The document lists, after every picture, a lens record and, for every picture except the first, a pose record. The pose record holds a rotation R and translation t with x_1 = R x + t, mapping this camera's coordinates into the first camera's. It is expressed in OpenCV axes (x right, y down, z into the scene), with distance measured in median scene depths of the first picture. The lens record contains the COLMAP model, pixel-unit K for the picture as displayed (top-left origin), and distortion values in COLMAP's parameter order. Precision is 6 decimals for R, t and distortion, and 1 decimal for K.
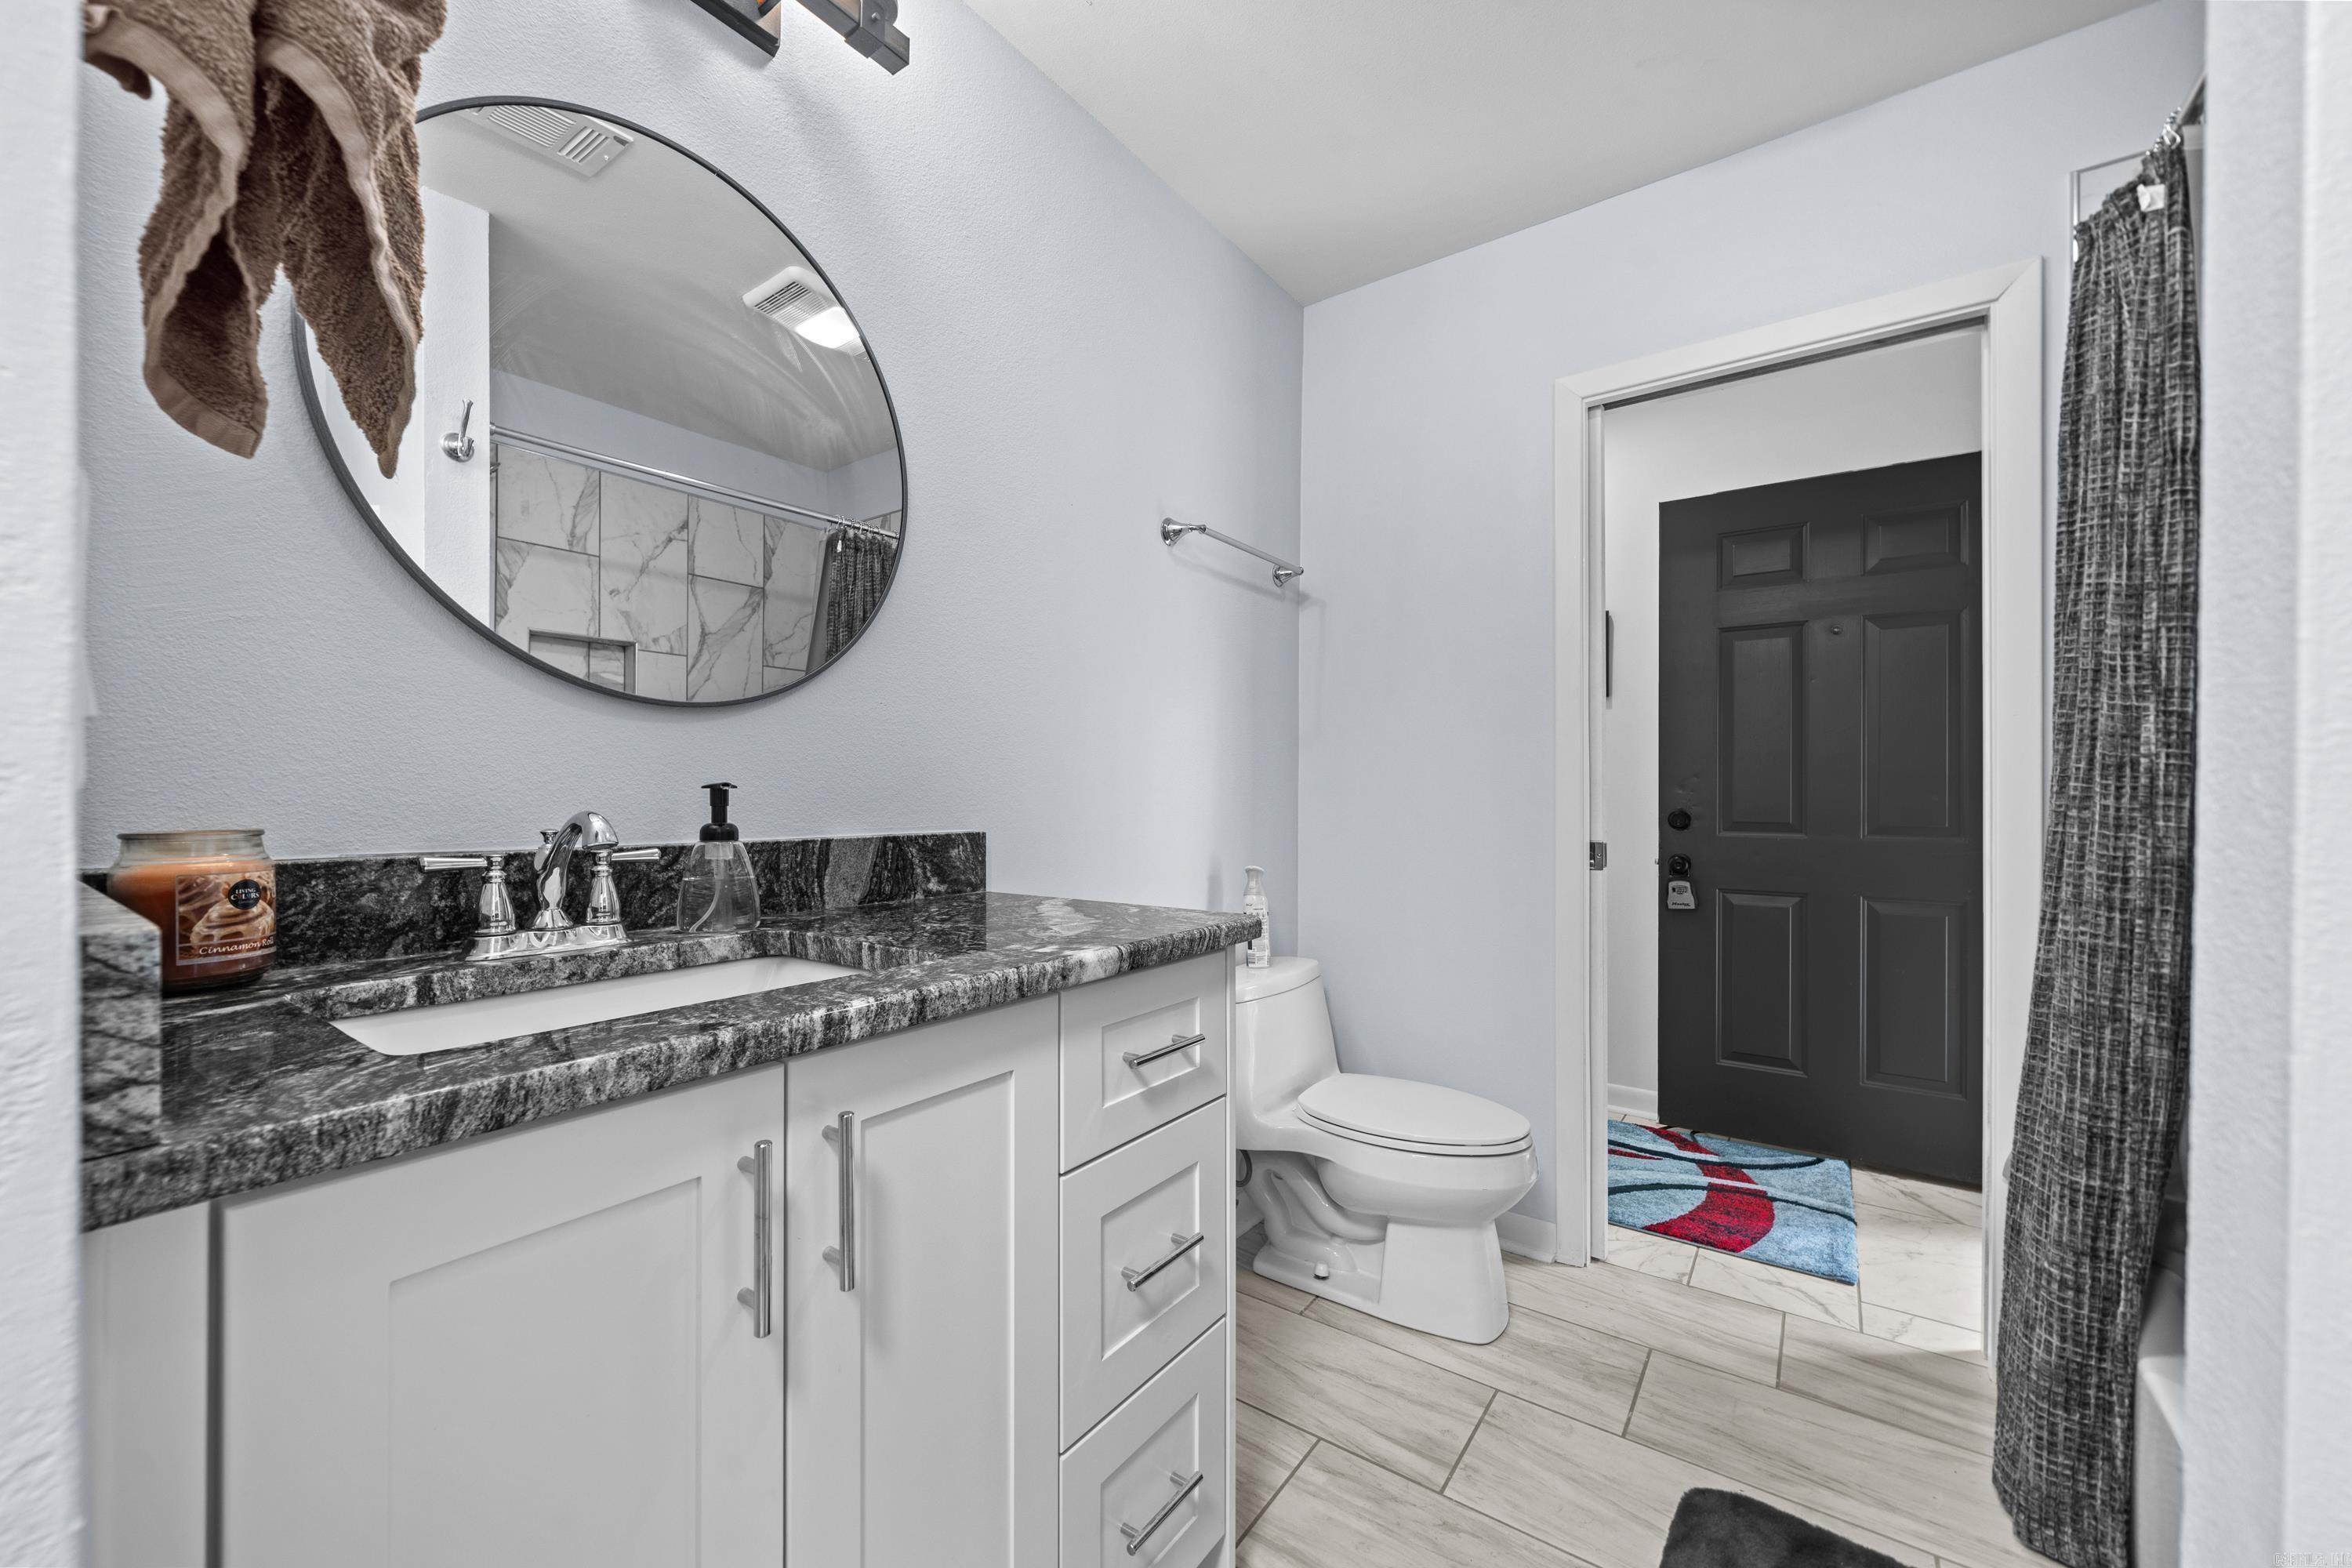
lens RADIAL K [[898.8, 0, 1181.6], [0, 898.8, 780.8], [0, 0, 1]] dist [-0.000018, 0.000209]
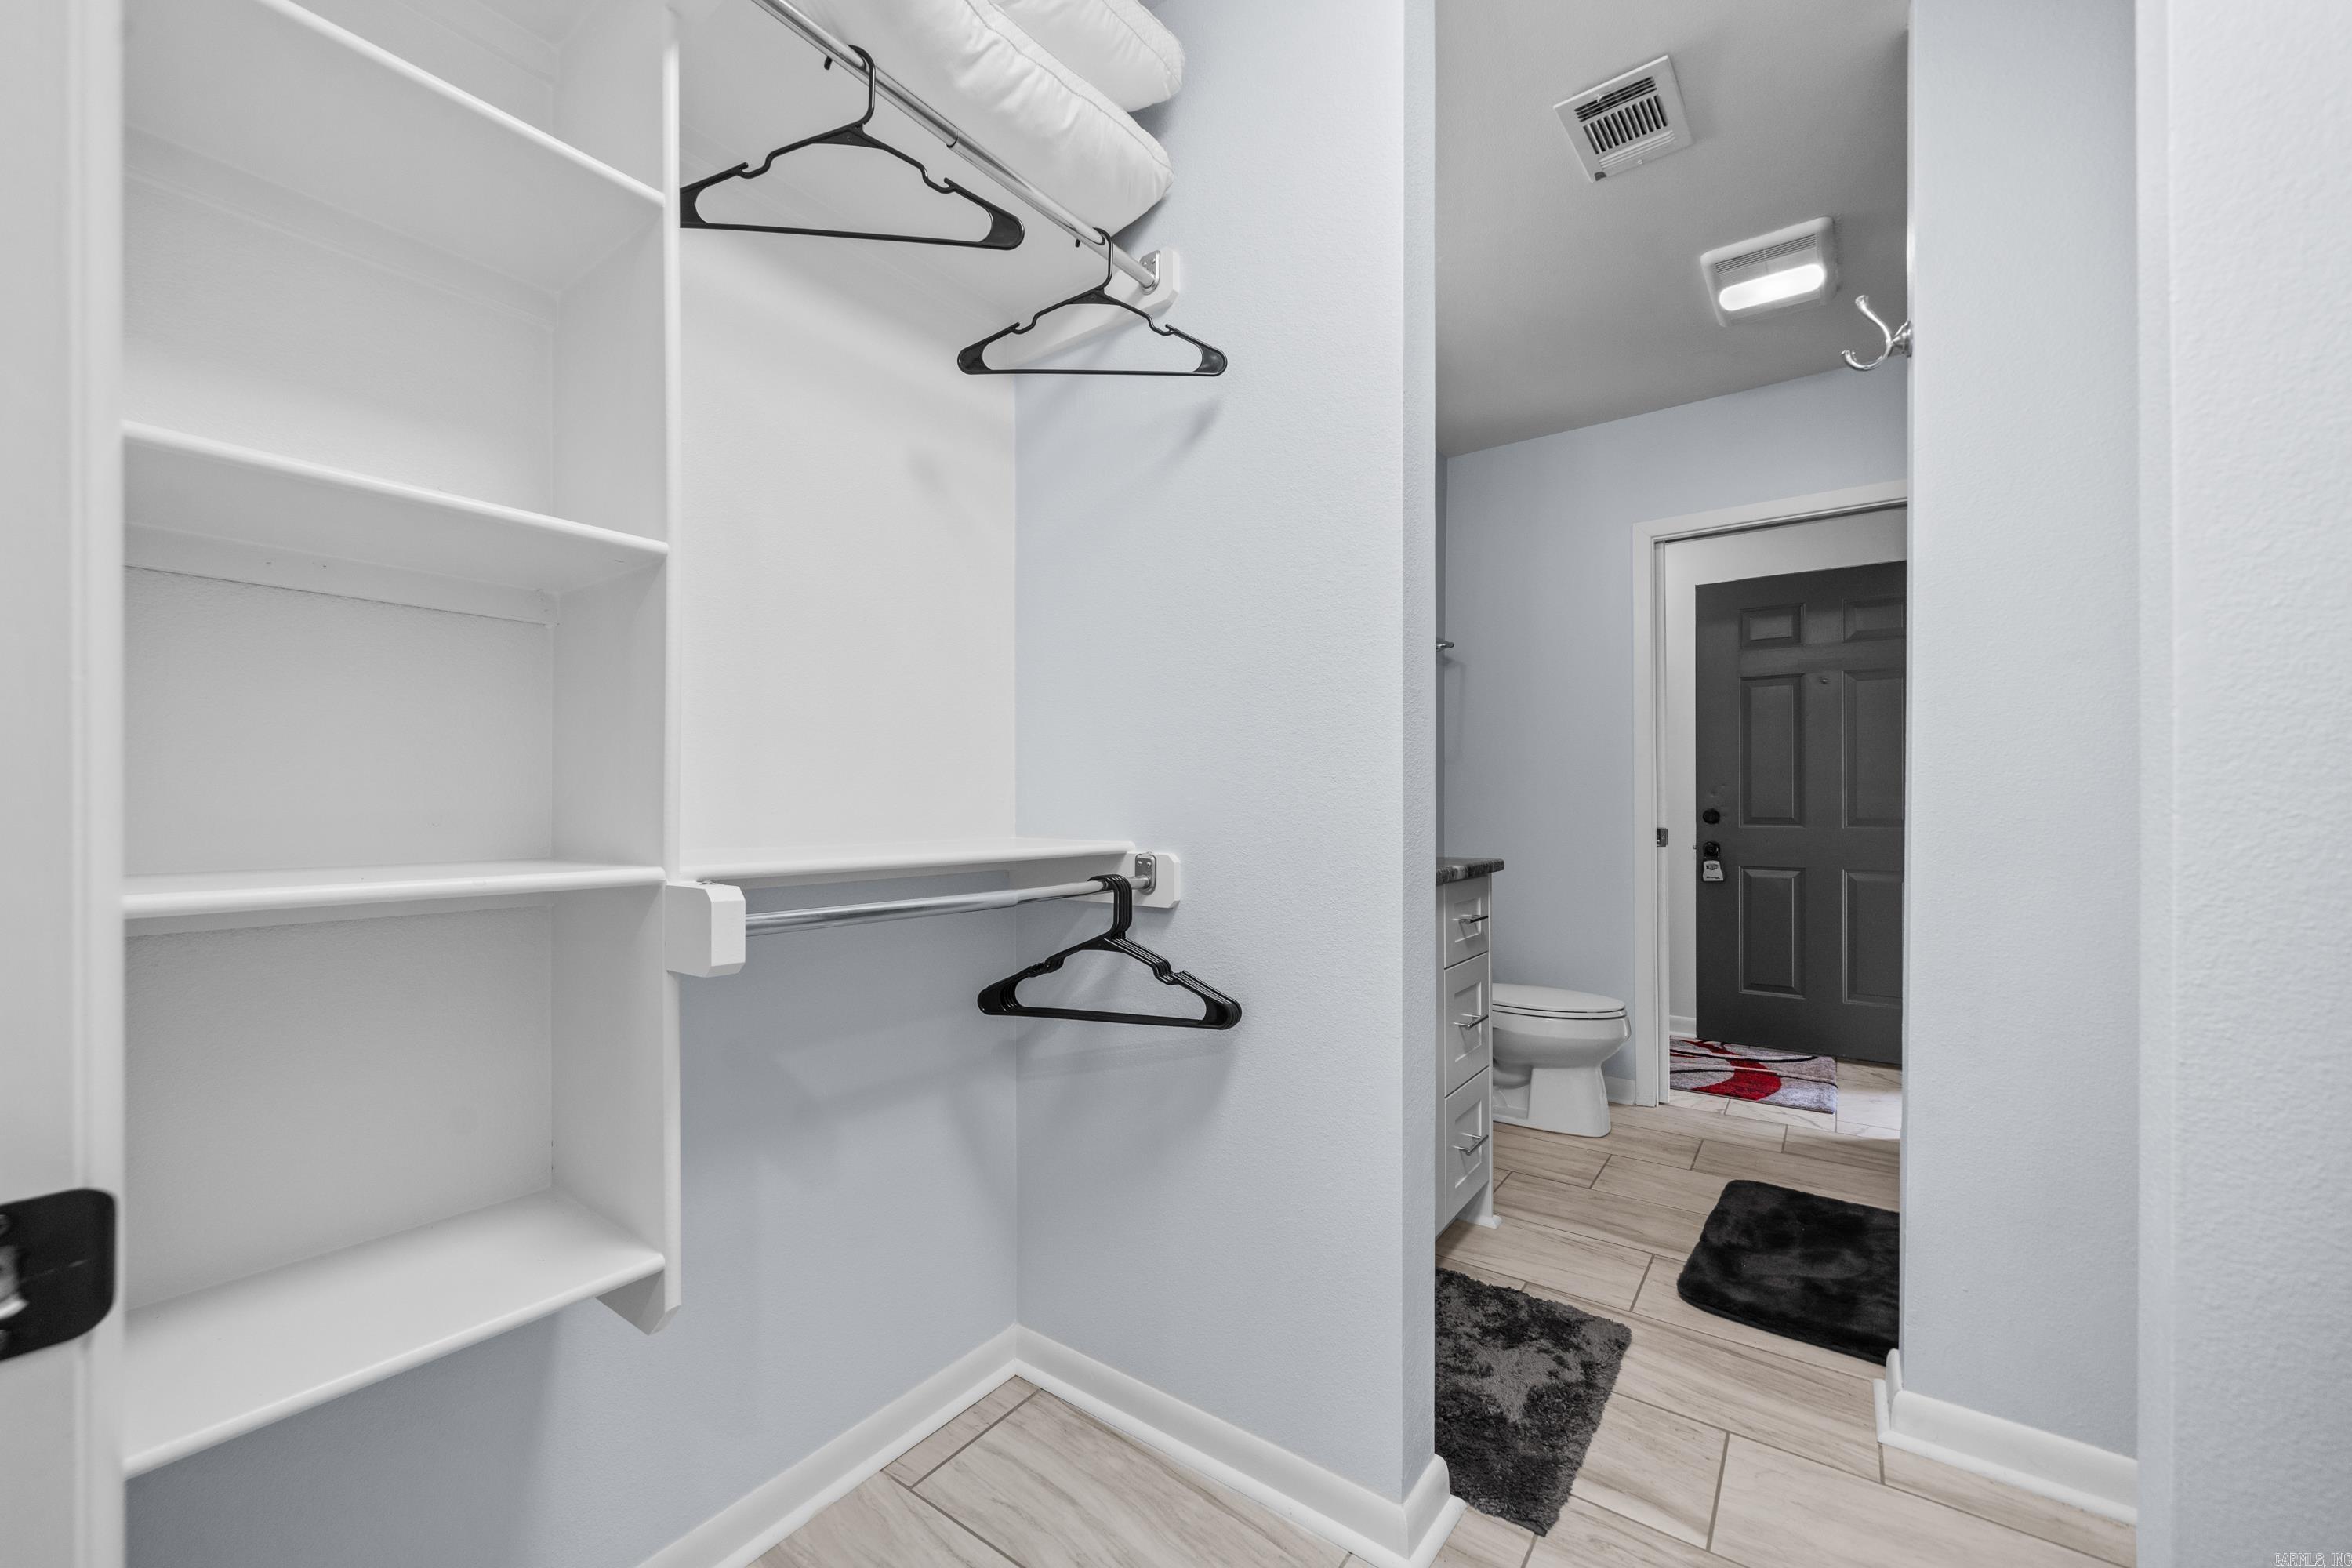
lens RADIAL K [[898.8, 0, 1168.7], [0, 898.8, 782.3], [0, 0, 1]] dist [-0.000018, 0.000209]
pose [[0.999803, 0.000446, -0.019856, -0.329274], [-0.000581, 0.999977, -0.006809, 0.001367], [0.019852, 0.006819, 0.999780, -0.517826]]
